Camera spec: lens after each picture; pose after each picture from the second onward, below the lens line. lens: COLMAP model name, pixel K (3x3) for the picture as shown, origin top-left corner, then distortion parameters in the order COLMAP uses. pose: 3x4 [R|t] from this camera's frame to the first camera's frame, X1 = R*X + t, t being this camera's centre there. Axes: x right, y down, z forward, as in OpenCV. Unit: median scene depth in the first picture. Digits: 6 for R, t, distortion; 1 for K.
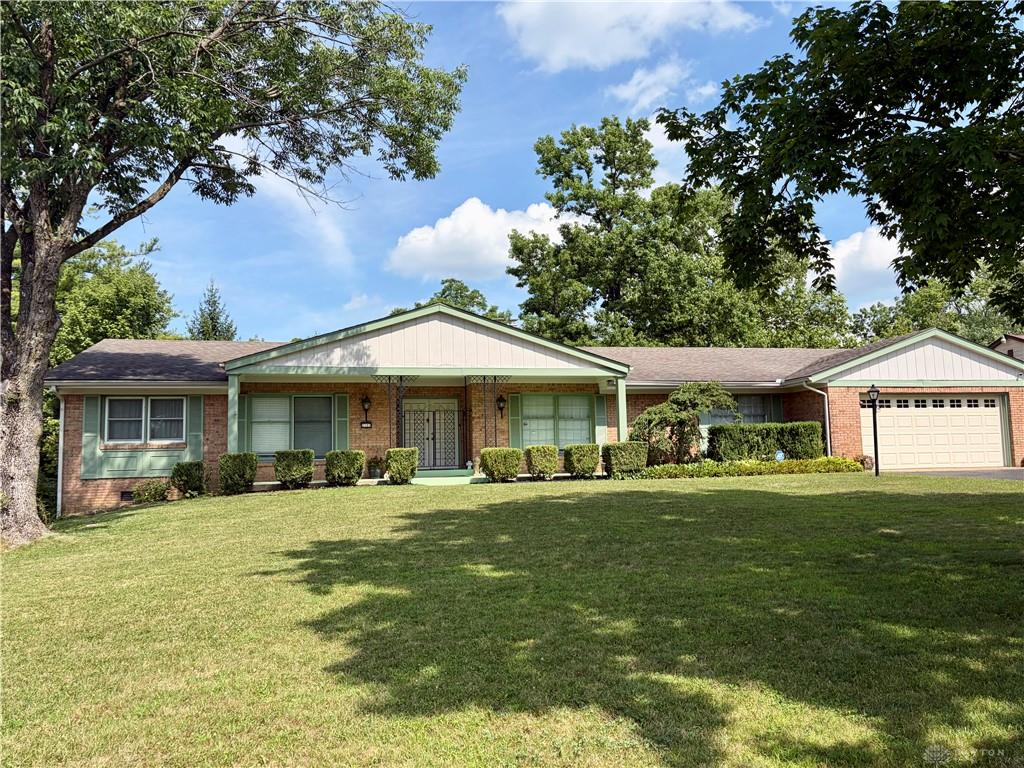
lens RADIAL K [[775.0, 0, 509.9], [0, 775.0, 401.8], [0, 0, 1]] dist [0.048441, -0.029959]
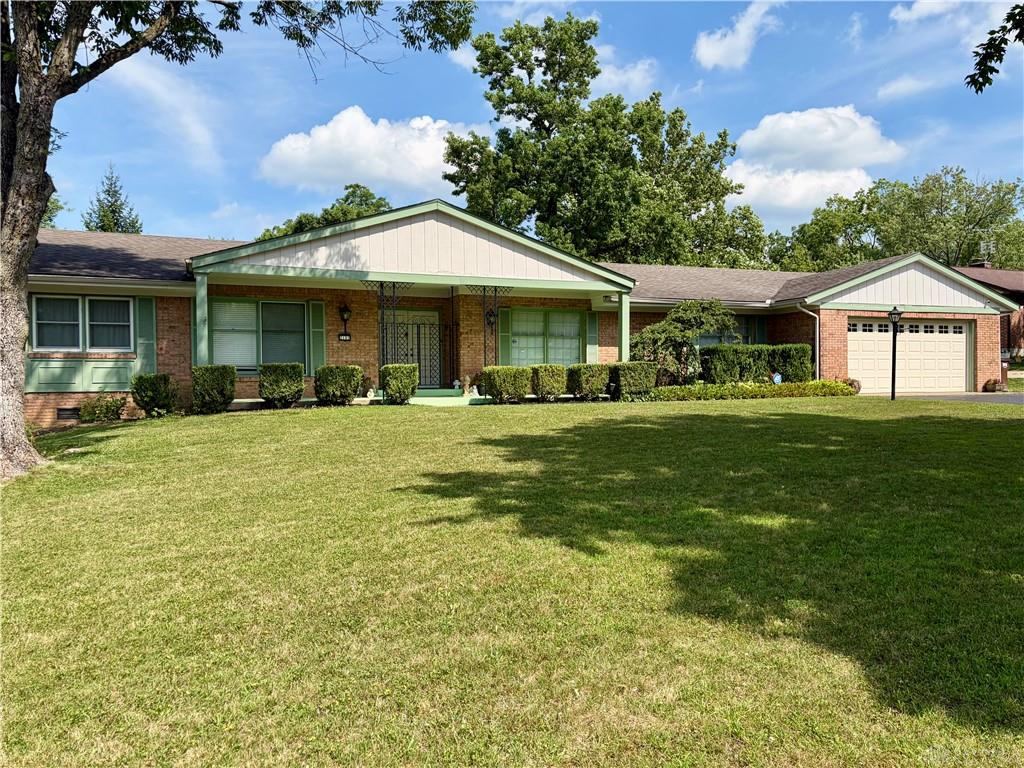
lens RADIAL K [[775.0, 0, 508.6], [0, 775.0, 391.6], [0, 0, 1]] dist [0.048441, -0.029959]
pose [[0.987704, 0.012941, 0.155799, -0.140266], [-0.026860, 0.995796, 0.087568, 0.009225], [-0.154011, -0.090676, 0.983900, 0.091764]]
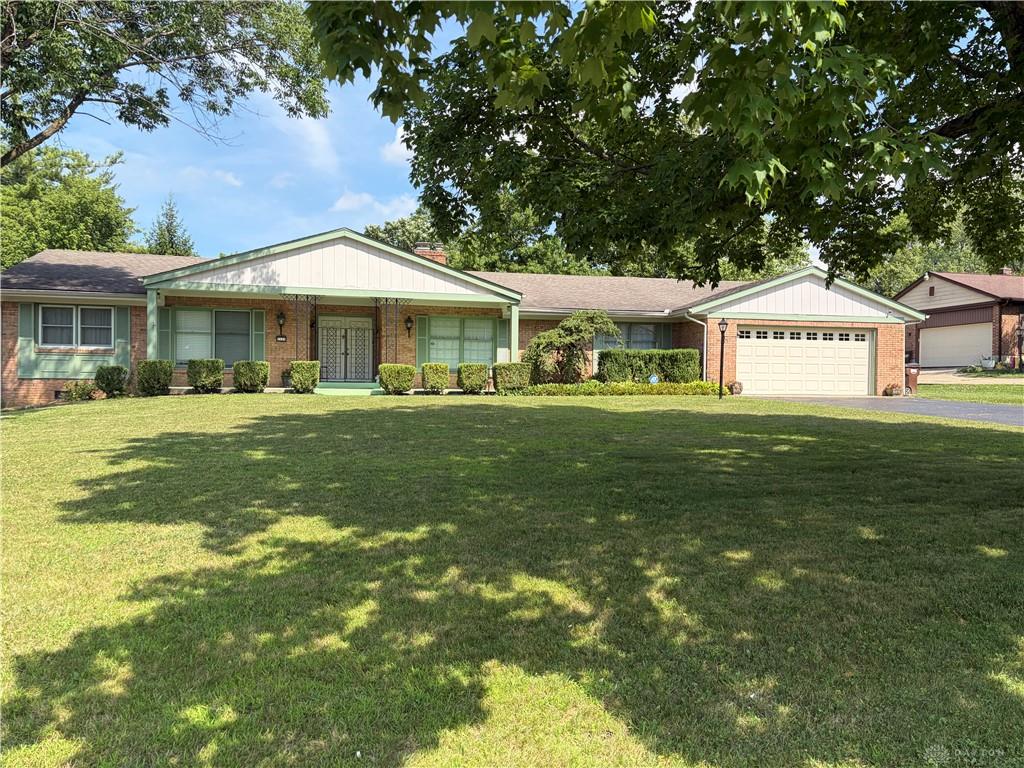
lens RADIAL K [[775.0, 0, 509.2], [0, 775.0, 386.8], [0, 0, 1]] dist [0.048441, -0.029959]
pose [[0.999438, 0.033453, 0.002071, 0.138987], [-0.033507, 0.995755, 0.085723, -0.007763], [0.000805, -0.085744, 0.996317, -0.104994]]
